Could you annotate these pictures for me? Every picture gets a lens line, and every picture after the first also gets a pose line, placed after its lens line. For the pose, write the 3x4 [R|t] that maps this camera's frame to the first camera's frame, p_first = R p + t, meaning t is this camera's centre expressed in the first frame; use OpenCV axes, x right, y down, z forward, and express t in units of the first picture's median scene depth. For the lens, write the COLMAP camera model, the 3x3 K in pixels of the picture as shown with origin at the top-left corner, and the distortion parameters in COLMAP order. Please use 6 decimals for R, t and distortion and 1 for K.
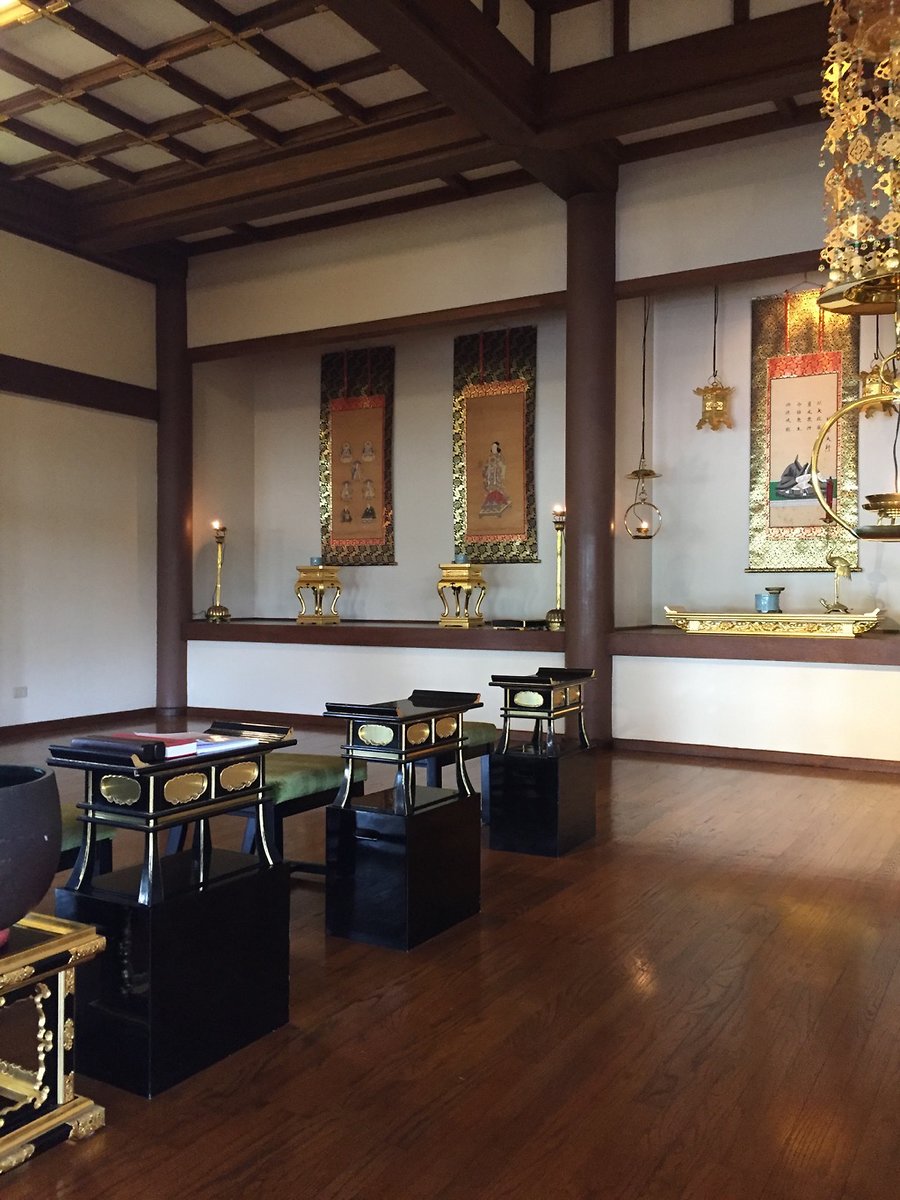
lens RADIAL K [[1031.3, 0, 453.5], [0, 1031.3, 610.9], [0, 0, 1]] dist [0.064963, -0.085424]
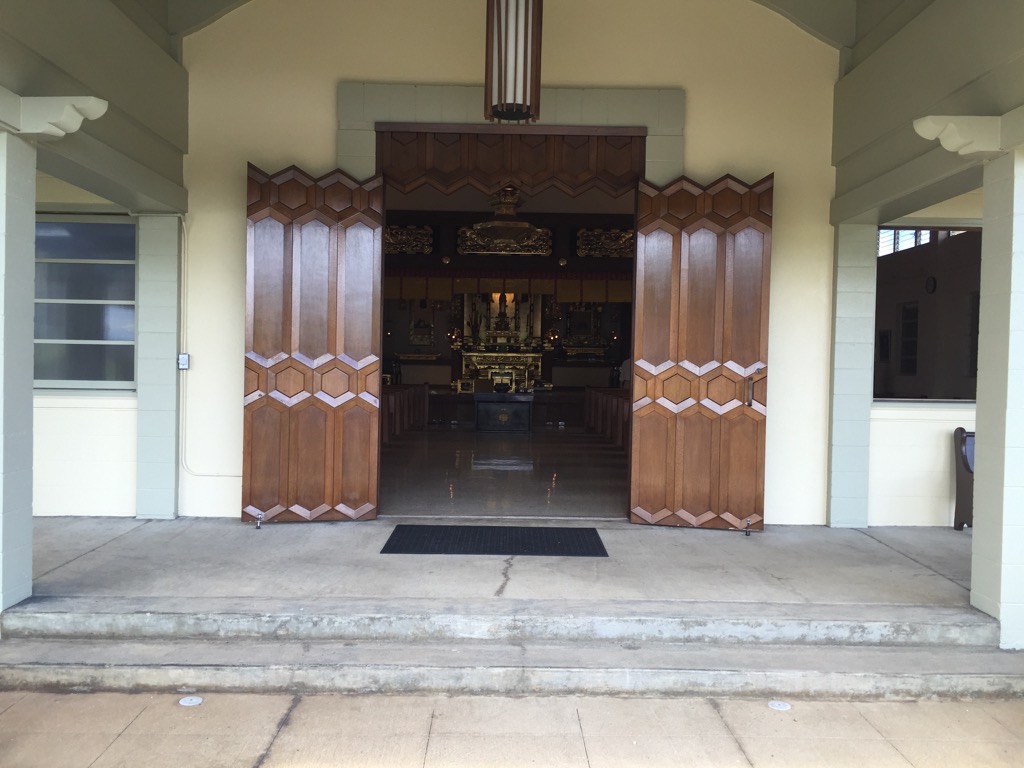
lens RADIAL K [[880.1, 0, 489.8], [0, 880.1, 388.3], [0, 0, 1]] dist [0.064963, -0.085424]
pose [[0.871969, -0.001027, 0.489560, -1.164500], [-0.004805, 0.999932, 0.010655, 0.096482], [-0.489537, -0.011643, 0.871905, -2.235811]]
